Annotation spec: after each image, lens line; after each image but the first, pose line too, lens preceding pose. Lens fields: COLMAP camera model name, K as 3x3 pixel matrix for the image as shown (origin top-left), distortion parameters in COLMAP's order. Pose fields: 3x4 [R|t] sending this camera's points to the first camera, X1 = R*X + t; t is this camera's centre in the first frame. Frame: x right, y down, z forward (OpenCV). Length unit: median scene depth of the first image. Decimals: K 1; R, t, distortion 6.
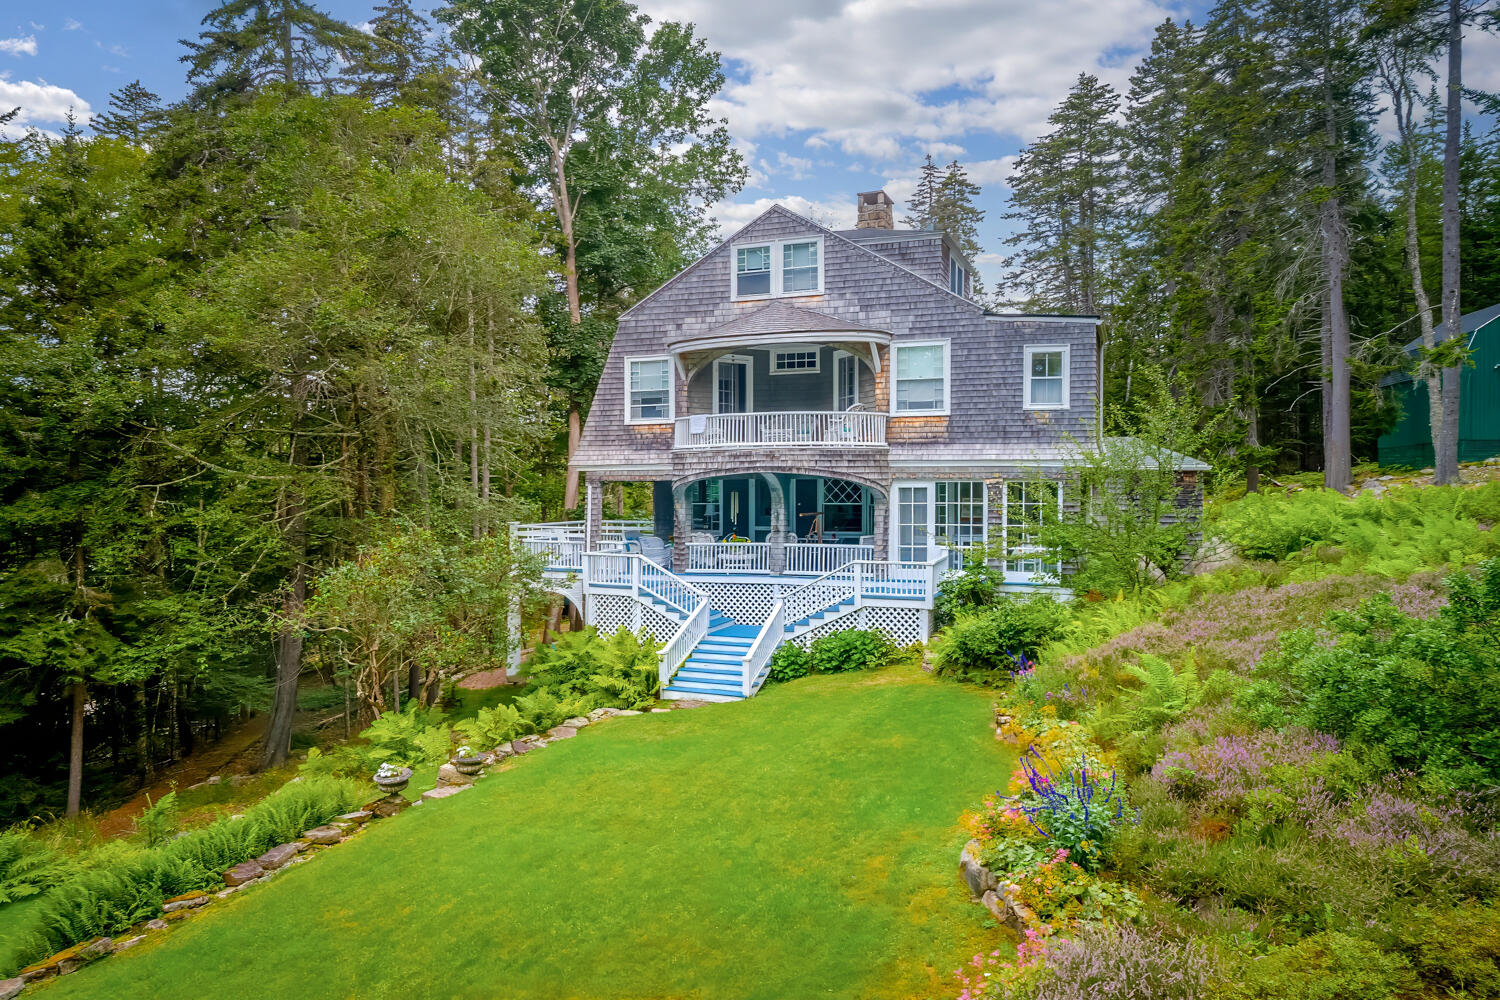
lens RADIAL K [[1008.8, 0, 750.0], [0, 1008.8, 500.0], [0, 0, 1]] dist [-0.002814, 0.001051]
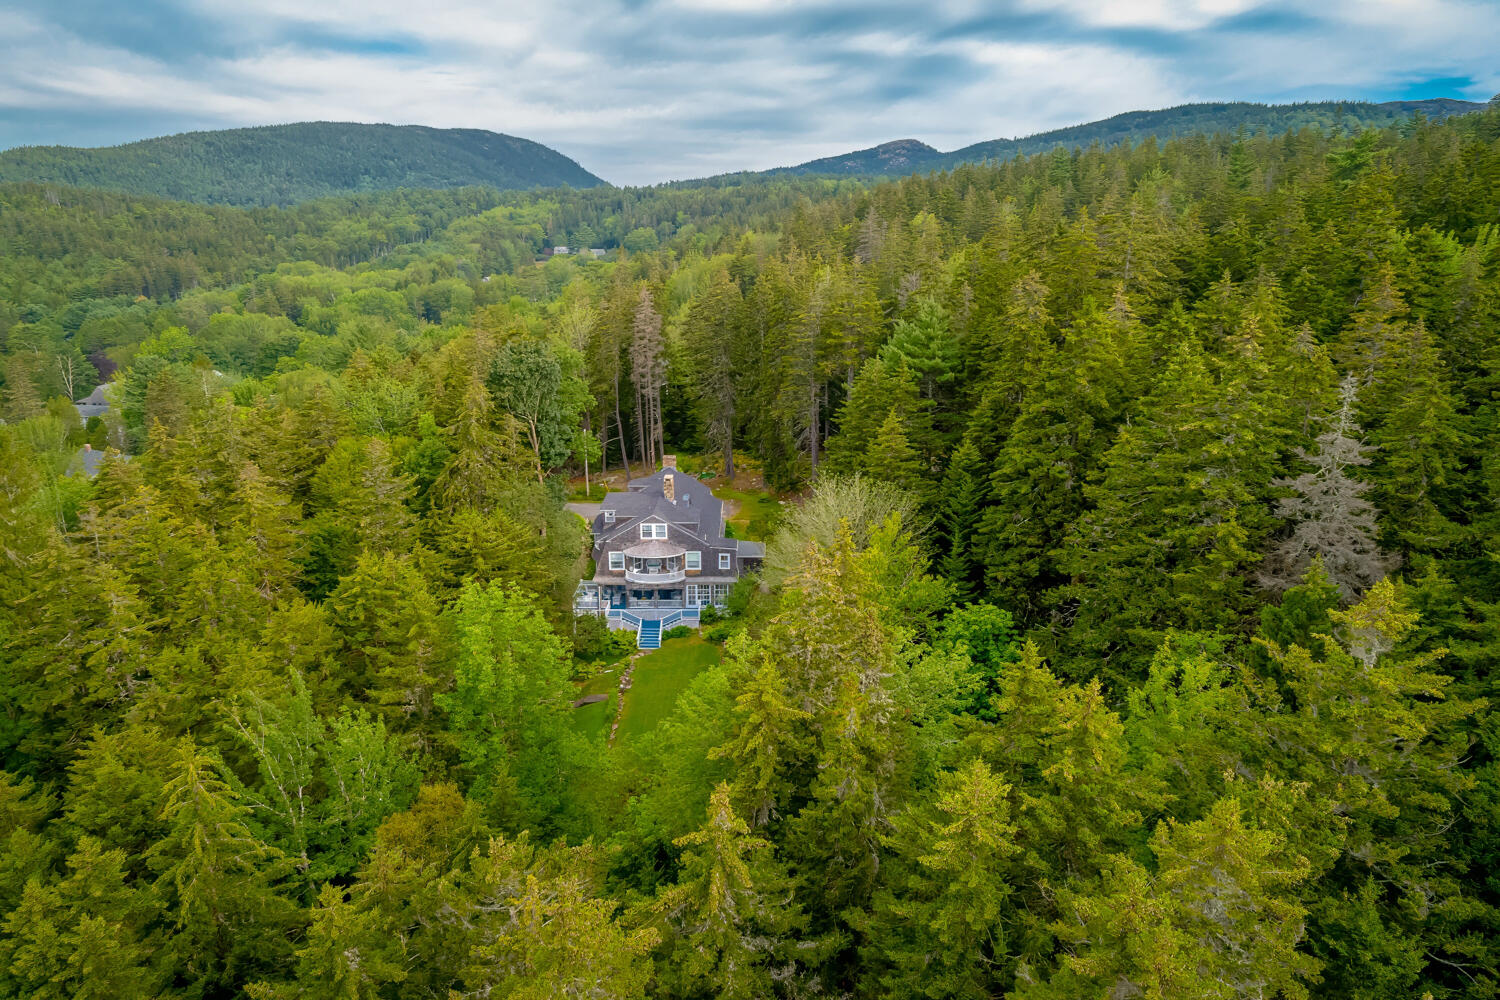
lens RADIAL K [[1000.8, 0, 750.0], [0, 1000.8, 500.0], [0, 0, 1]] dist [-0.003538, 0.000841]
pose [[0.938263, -0.091254, 0.333669, -0.883814], [0.006417, 0.969003, 0.246966, -1.283021], [-0.345863, -0.229578, 0.909765, -2.509859]]
